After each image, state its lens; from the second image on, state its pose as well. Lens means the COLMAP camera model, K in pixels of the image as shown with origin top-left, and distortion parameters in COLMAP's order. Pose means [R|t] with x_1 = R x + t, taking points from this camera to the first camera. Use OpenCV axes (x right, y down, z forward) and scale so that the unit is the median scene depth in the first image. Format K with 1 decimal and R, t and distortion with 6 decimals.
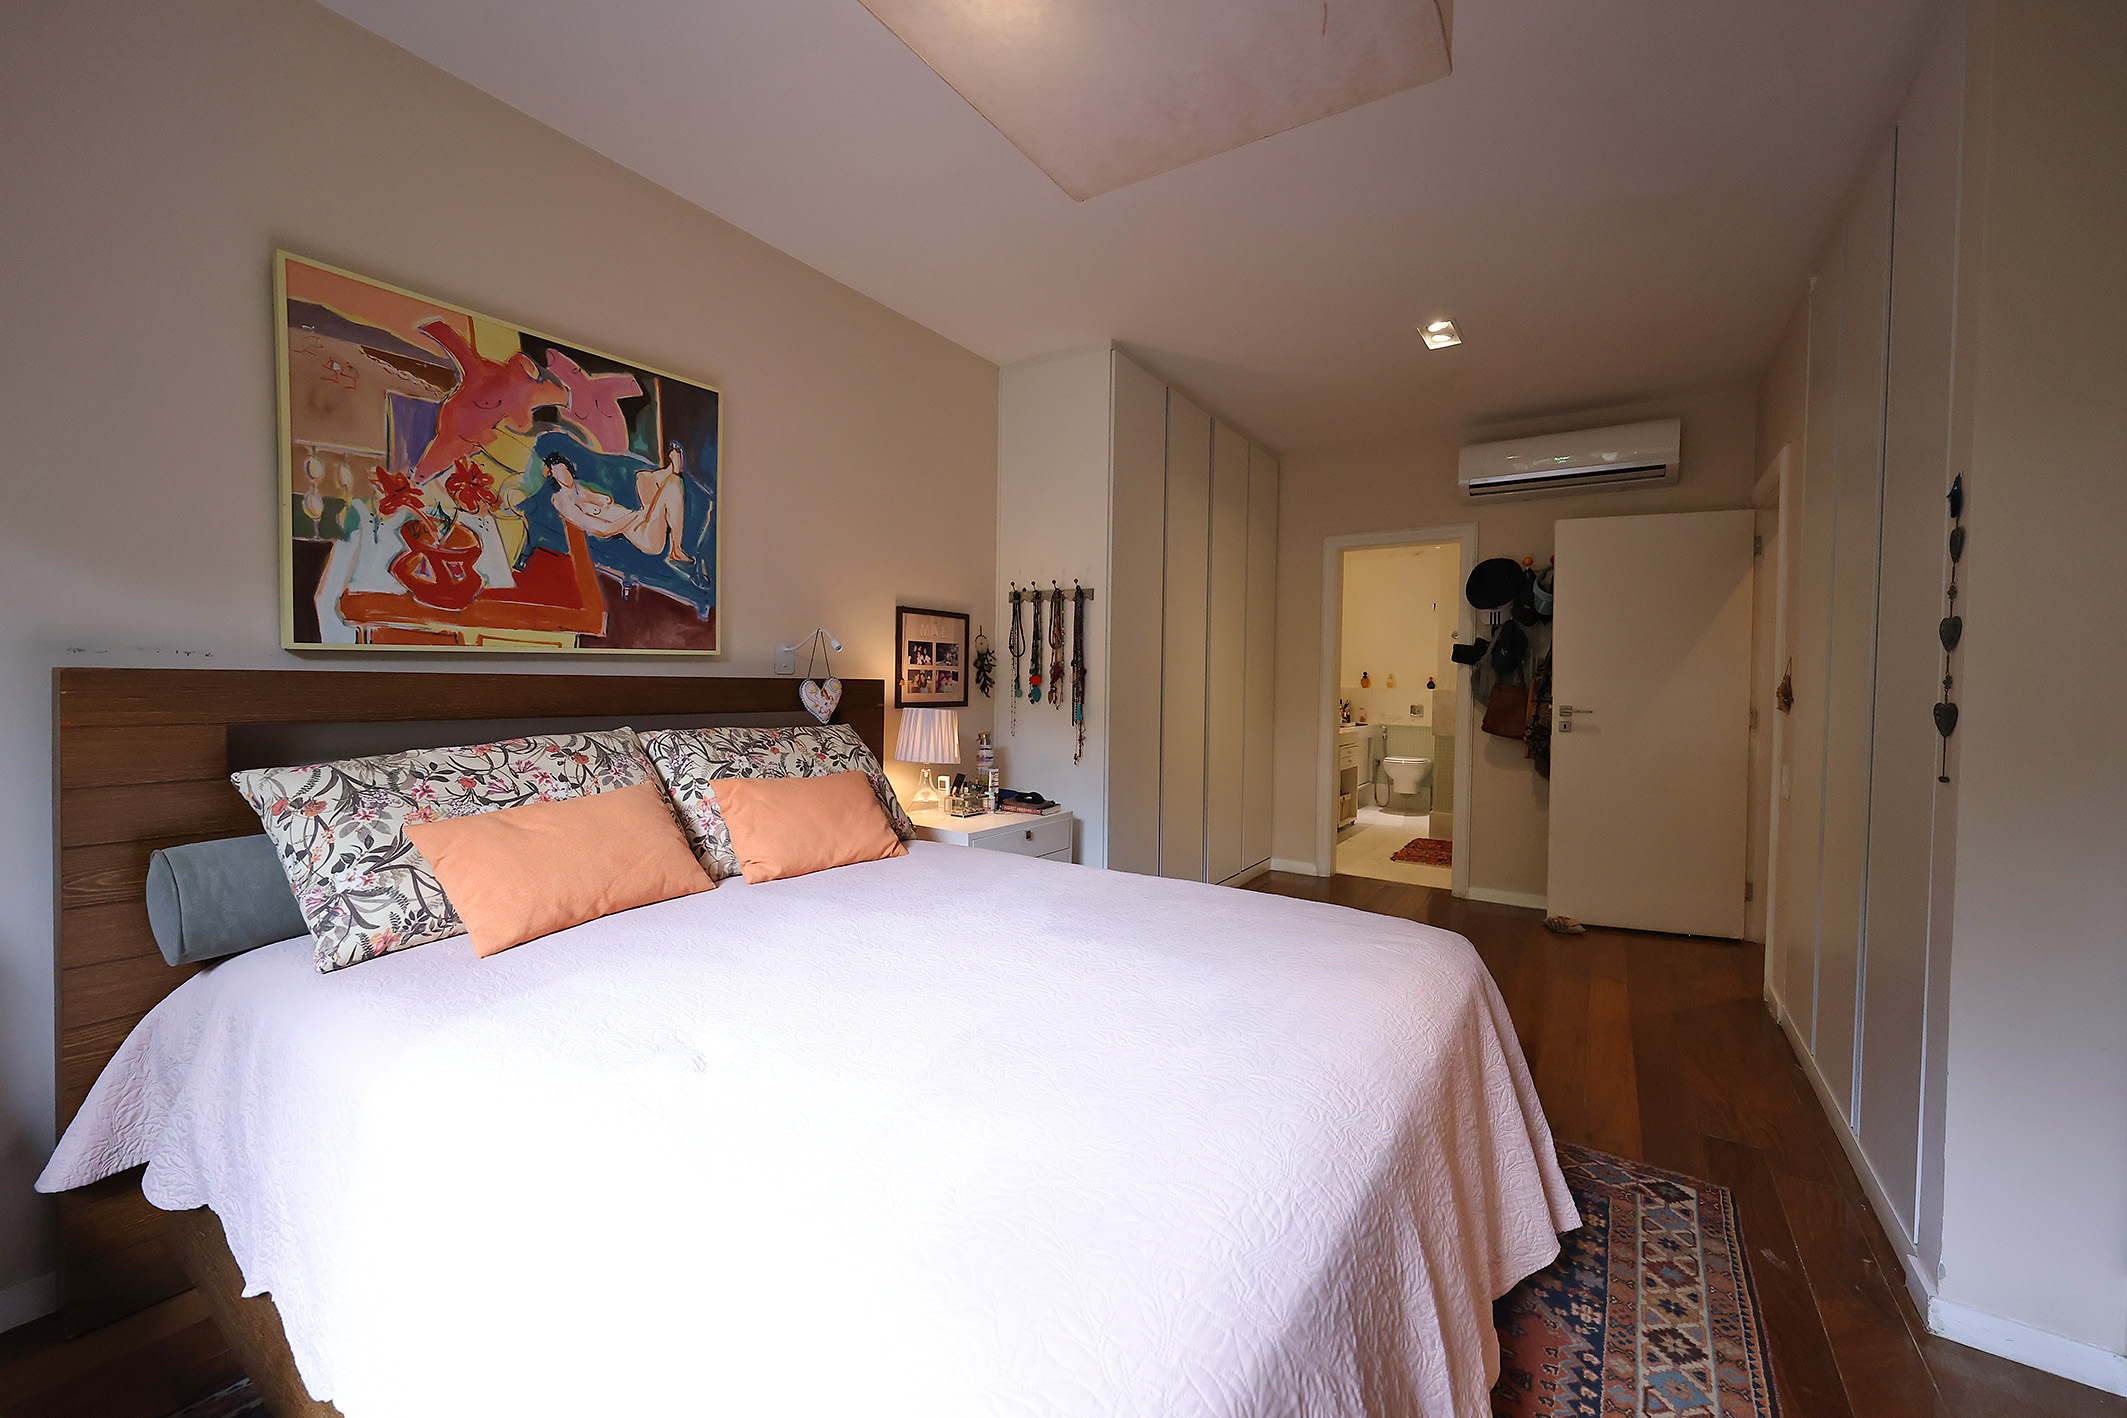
lens RADIAL K [[837.3, 0, 1061.7], [0, 837.3, 698.6], [0, 0, 1]] dist [0.001290, 0.000061]
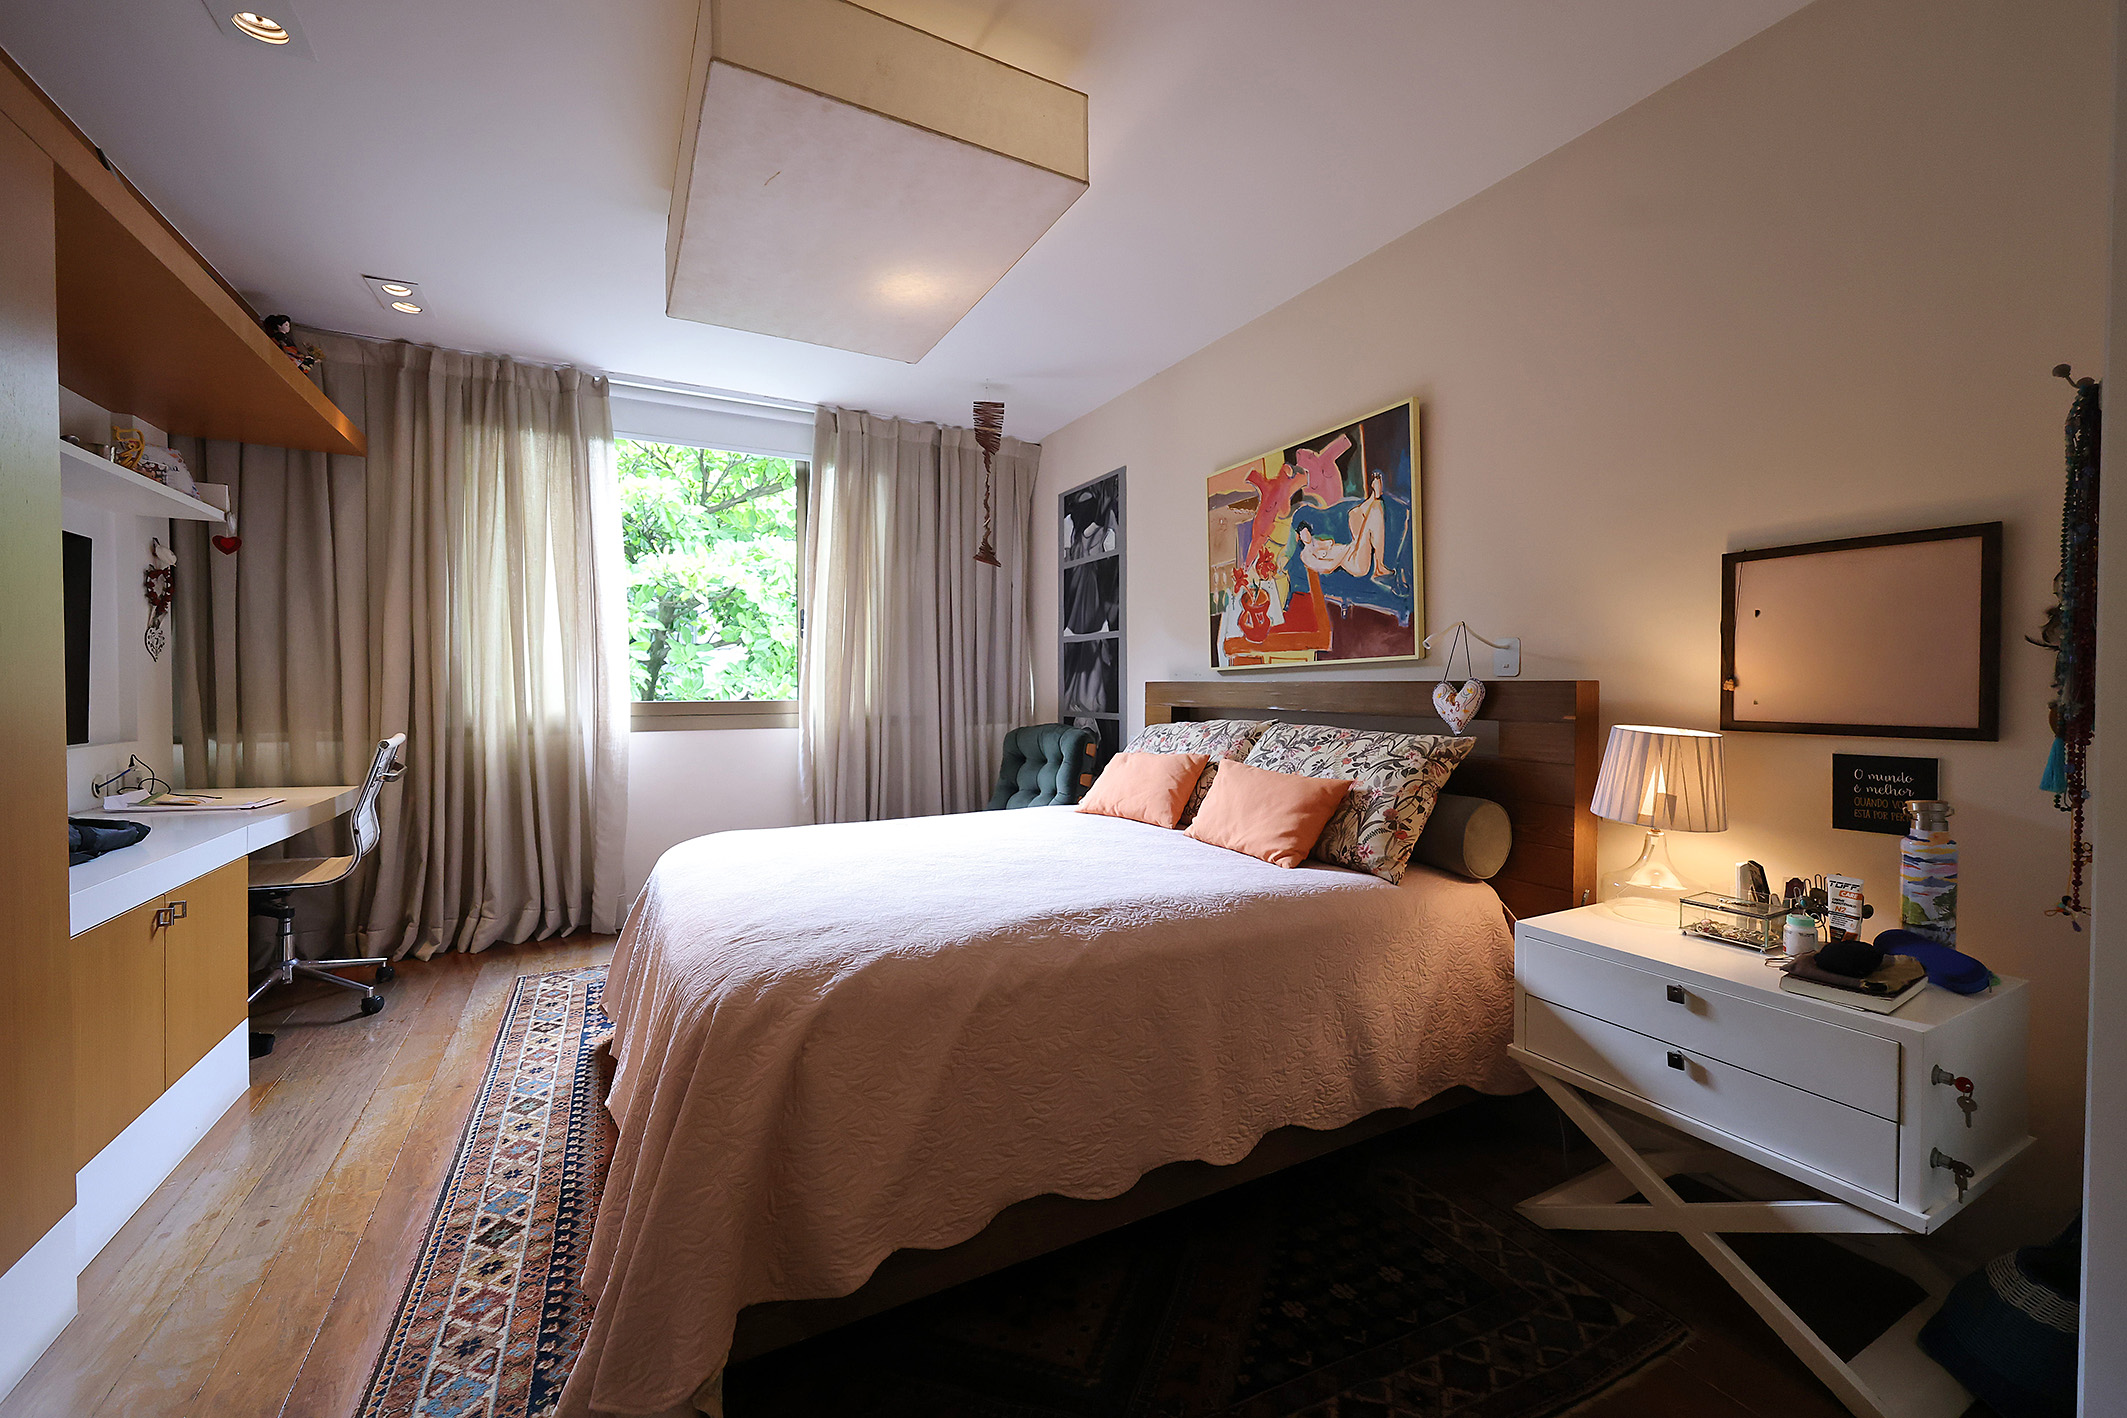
lens RADIAL K [[837.3, 0, 1062.5], [0, 837.3, 701.8], [0, 0, 1]] dist [0.001290, 0.000061]
pose [[-0.472334, -0.002015, -0.881417, 0.779733], [-0.031336, 0.999404, 0.014507, -0.002864], [0.880863, 0.034472, -0.472115, 1.271837]]
